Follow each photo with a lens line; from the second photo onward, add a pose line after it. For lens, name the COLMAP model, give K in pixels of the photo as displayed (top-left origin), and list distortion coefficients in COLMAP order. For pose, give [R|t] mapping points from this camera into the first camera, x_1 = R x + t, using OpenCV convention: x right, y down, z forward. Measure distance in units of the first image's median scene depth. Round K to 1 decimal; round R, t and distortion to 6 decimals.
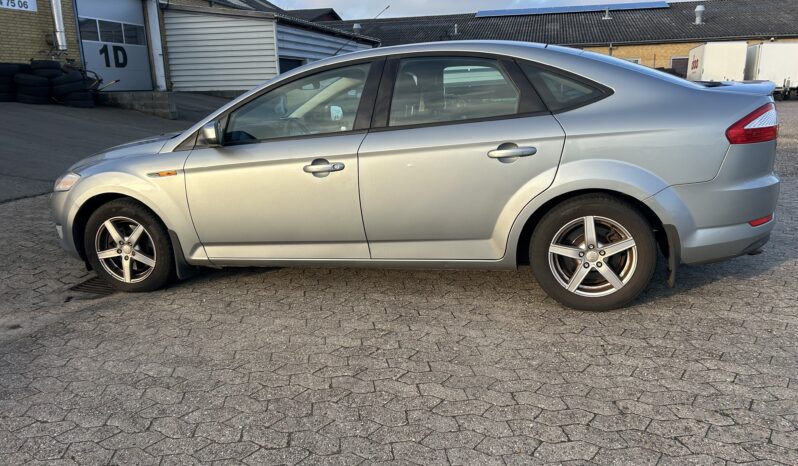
lens RADIAL K [[591.8, 0, 399.0], [0, 591.8, 233.0], [0, 0, 1]] dist [0.060396, -0.068357]
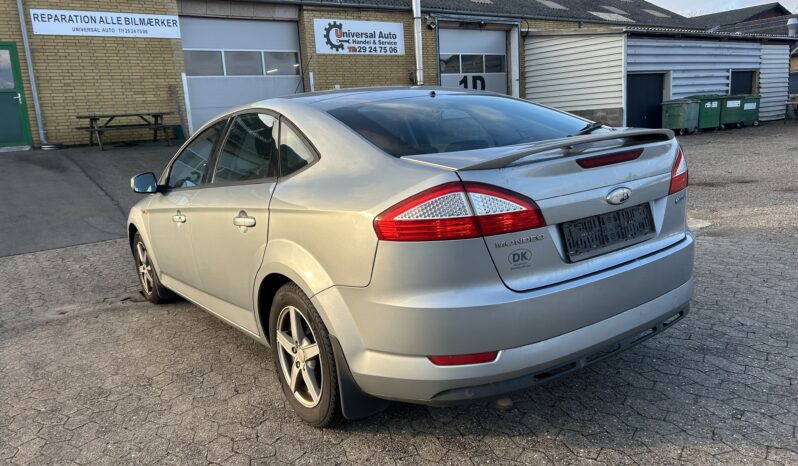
lens RADIAL K [[591.8, 0, 399.0], [0, 591.8, 233.0], [0, 0, 1]] dist [0.060396, -0.068357]
pose [[0.765019, 0.096280, -0.636770, 0.185496], [-0.110123, 0.993756, 0.017954, -0.031503], [0.634523, 0.056388, 0.770845, 0.088418]]
